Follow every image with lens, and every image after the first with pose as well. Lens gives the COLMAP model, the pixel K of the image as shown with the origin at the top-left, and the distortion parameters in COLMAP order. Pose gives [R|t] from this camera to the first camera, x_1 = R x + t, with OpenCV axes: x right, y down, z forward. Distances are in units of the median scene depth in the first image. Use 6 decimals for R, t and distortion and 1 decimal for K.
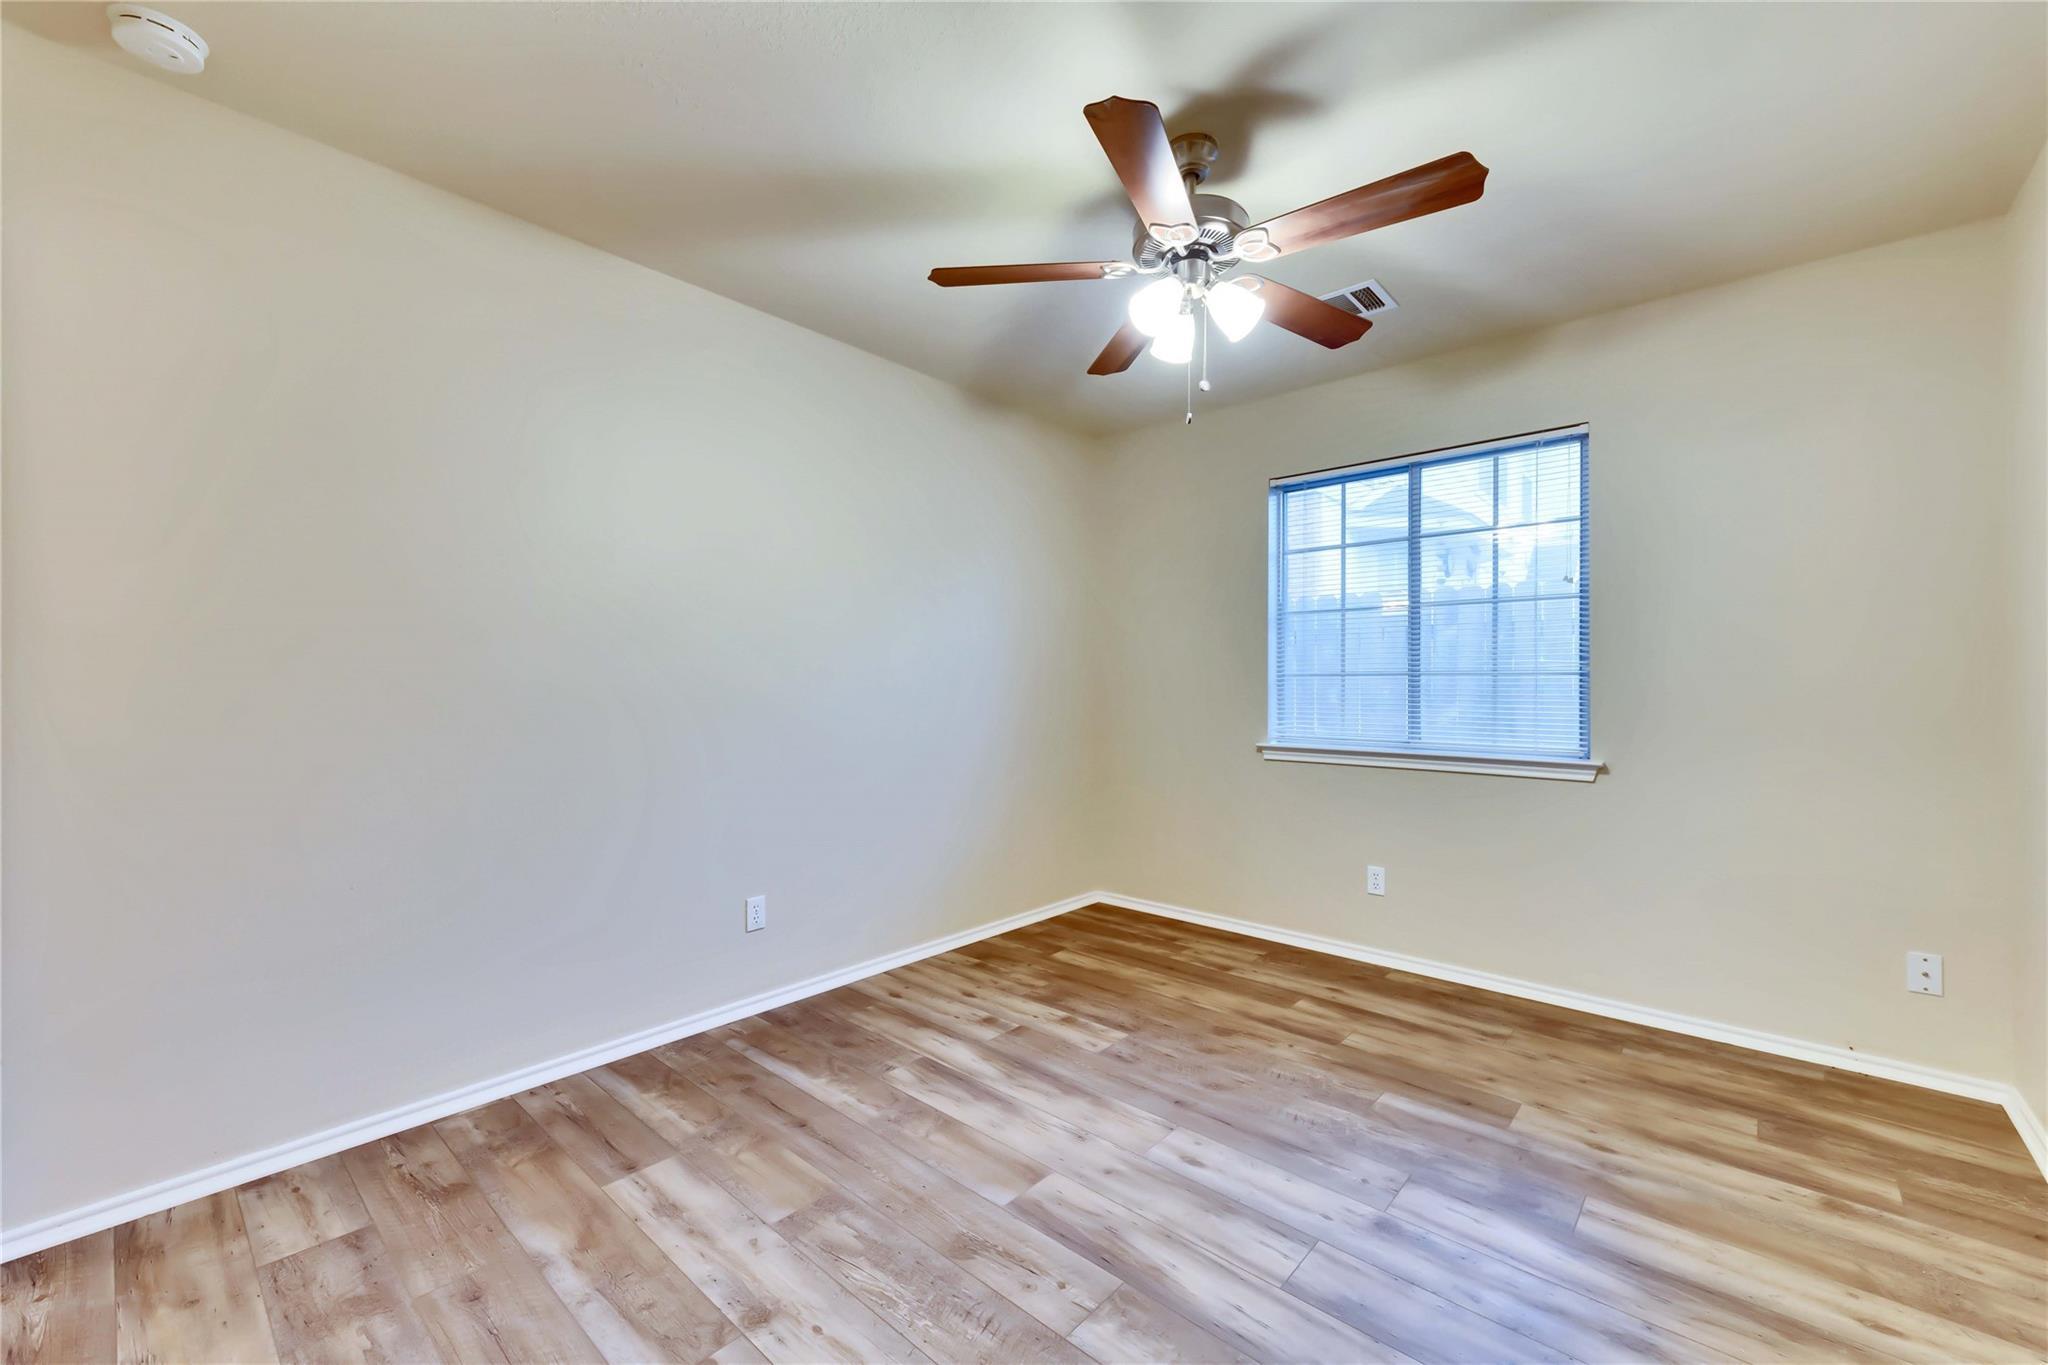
lens RADIAL K [[843.4, 0, 1024.0], [0, 843.4, 682.5], [0, 0, 1]] dist [0.006443, 0.000250]
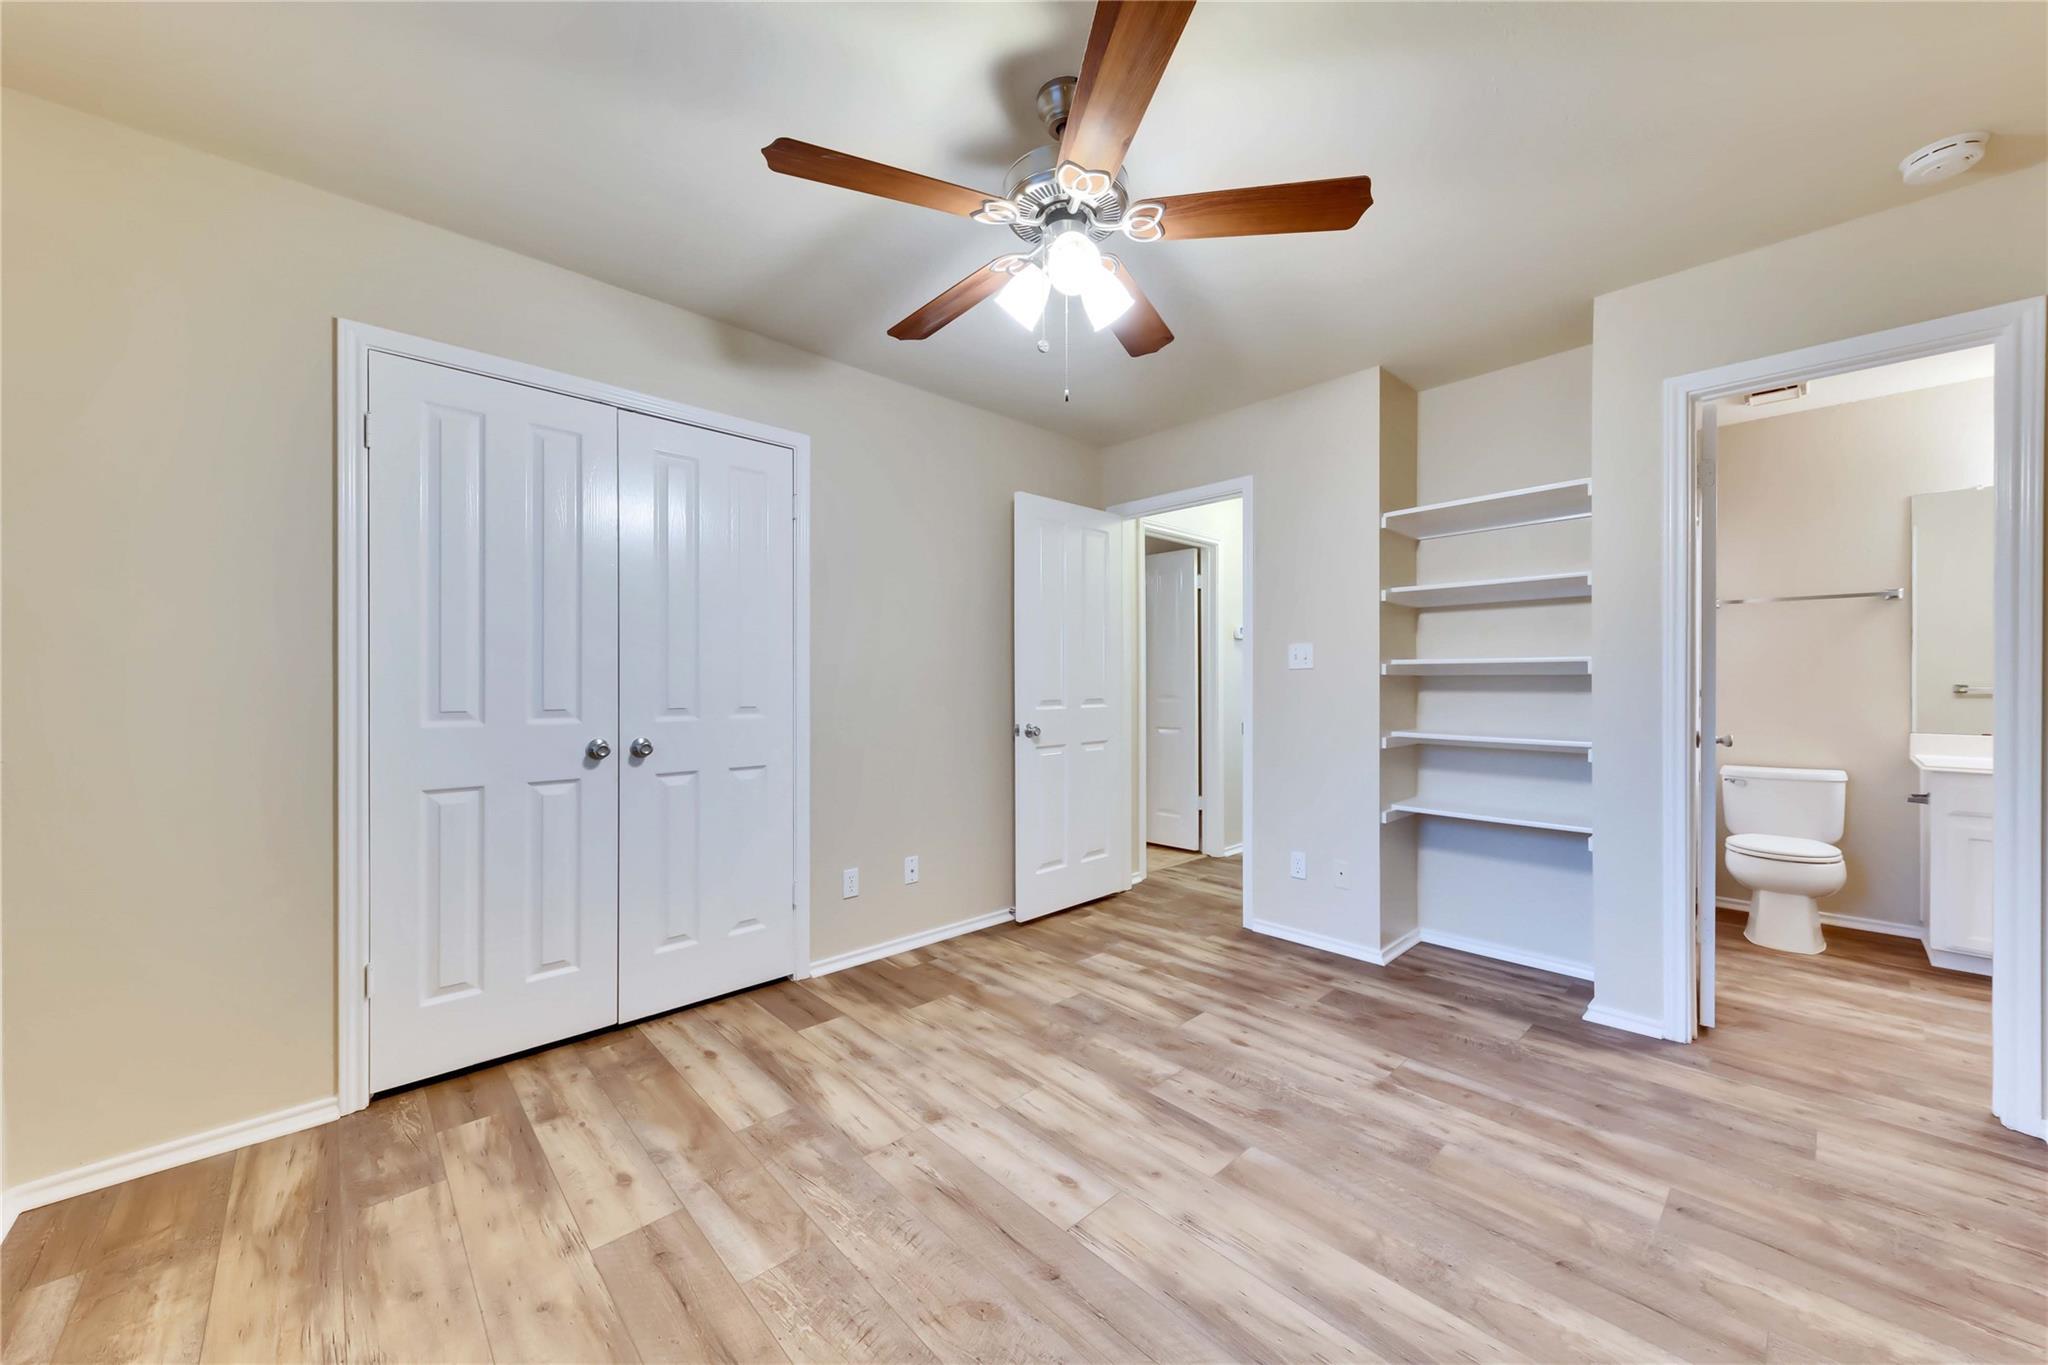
lens RADIAL K [[698.5, 0, 1028.4], [0, 698.5, 686.3], [0, 0, 1]] dist [0.003079, -0.000250]
pose [[-0.995315, -0.000126, 0.096682, 0.176735], [0.000130, 0.999997, 0.002642, 0.000621], [-0.096682, 0.002642, -0.995312, 1.902005]]
